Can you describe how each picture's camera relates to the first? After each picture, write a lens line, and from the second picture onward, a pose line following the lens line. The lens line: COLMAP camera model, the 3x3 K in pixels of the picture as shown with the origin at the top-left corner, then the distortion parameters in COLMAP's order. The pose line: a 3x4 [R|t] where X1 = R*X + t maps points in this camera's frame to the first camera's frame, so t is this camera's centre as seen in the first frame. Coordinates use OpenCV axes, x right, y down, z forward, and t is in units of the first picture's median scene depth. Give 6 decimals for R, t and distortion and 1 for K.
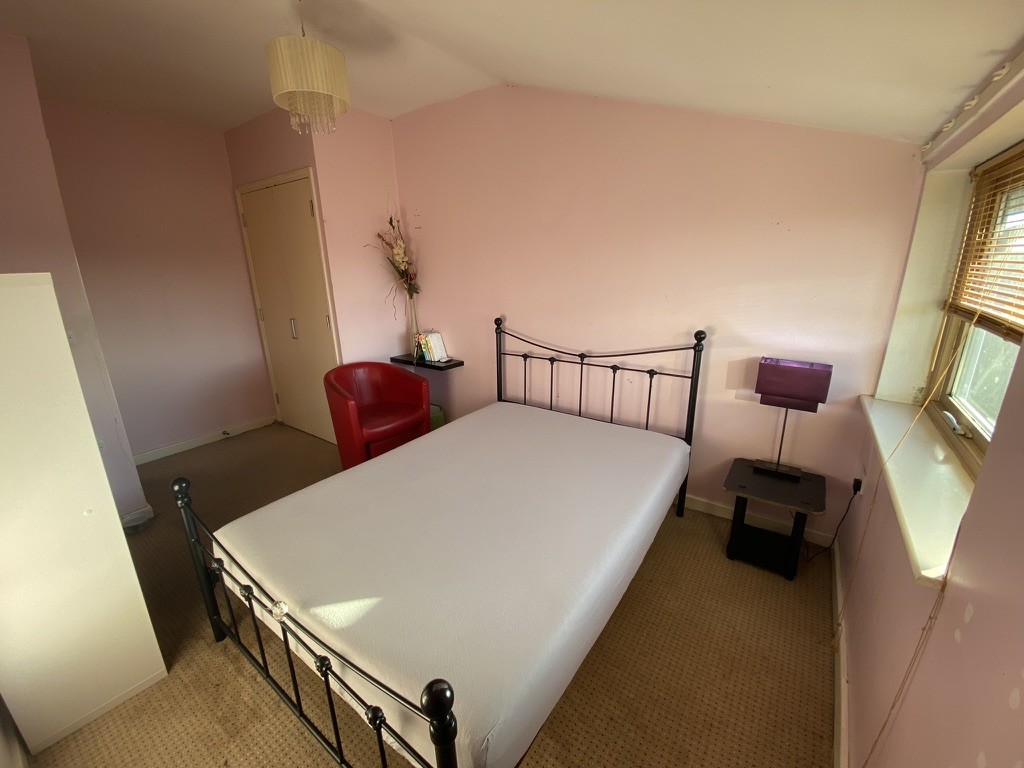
lens RADIAL K [[408.2, 0, 507.3], [0, 408.2, 384.3], [0, 0, 1]] dist [0.011255, -0.016829]
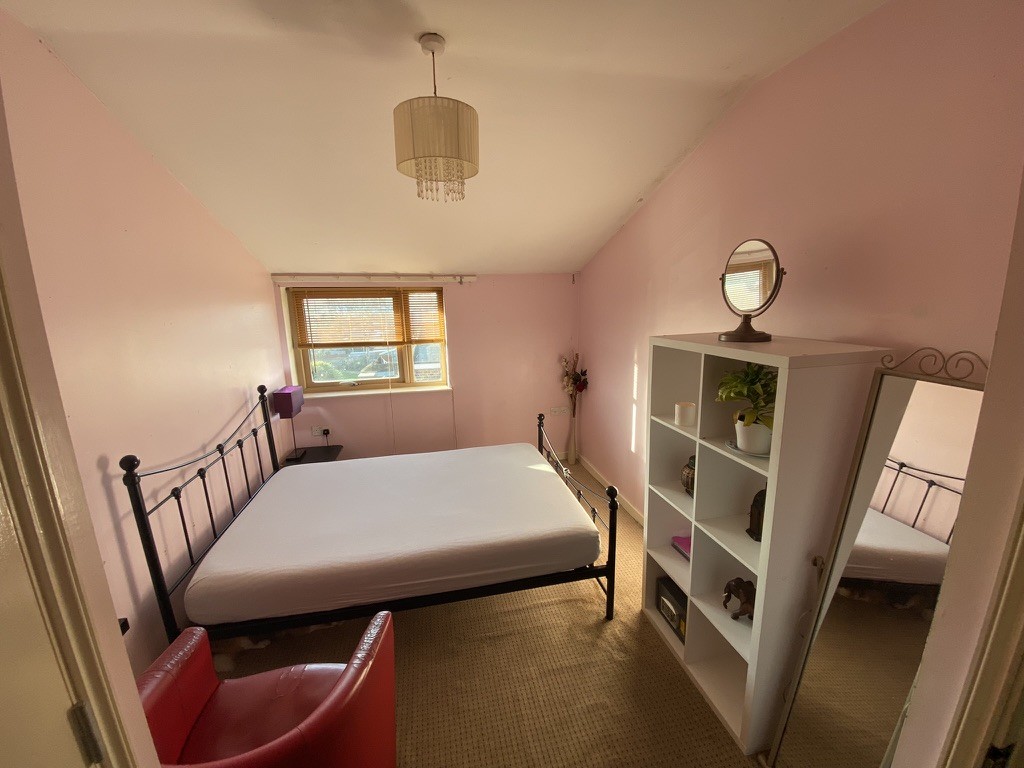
lens RADIAL K [[408.2, 0, 507.3], [0, 408.2, 384.3], [0, 0, 1]] dist [0.011255, -0.016829]
pose [[-0.727710, -0.101572, 0.678323, -0.730907], [0.229270, 0.896063, 0.380139, -0.339870], [-0.646432, 0.432150, -0.628786, 1.032182]]
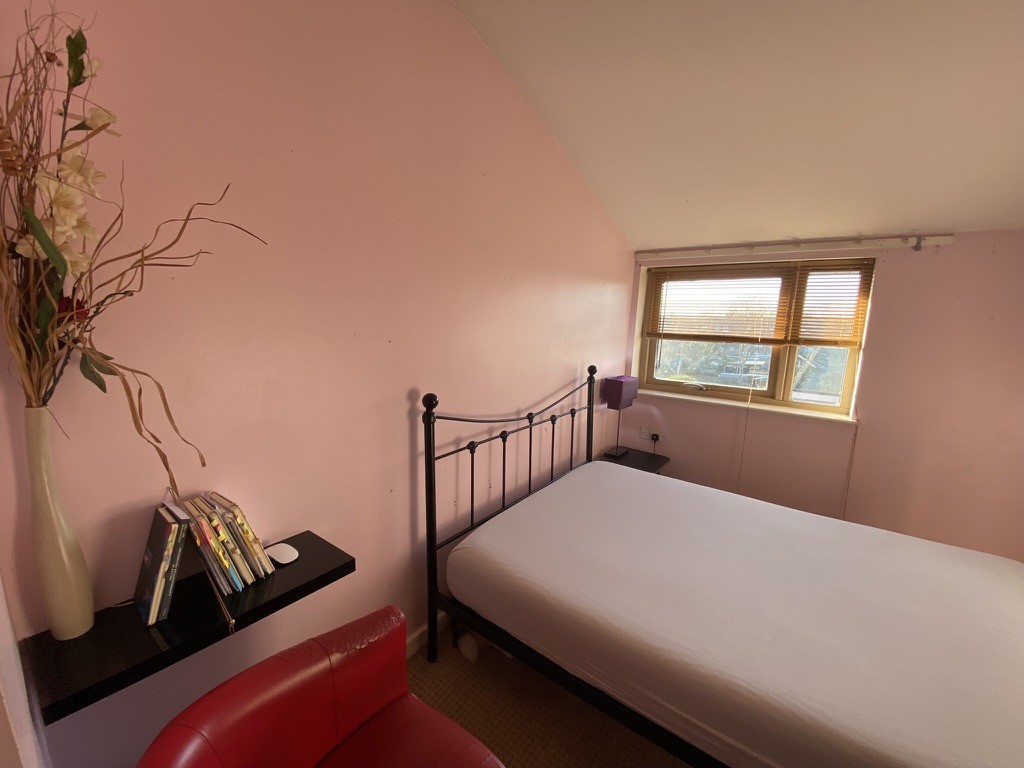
lens RADIAL K [[414.1, 0, 508.7], [0, 414.1, 388.8], [0, 0, 1]] dist [0.001562, -0.010885]
pose [[0.030813, -0.151808, 0.987930, -0.532189], [0.254710, 0.956960, 0.139105, -0.220092], [-0.966527, 0.247349, 0.068154, 0.923962]]
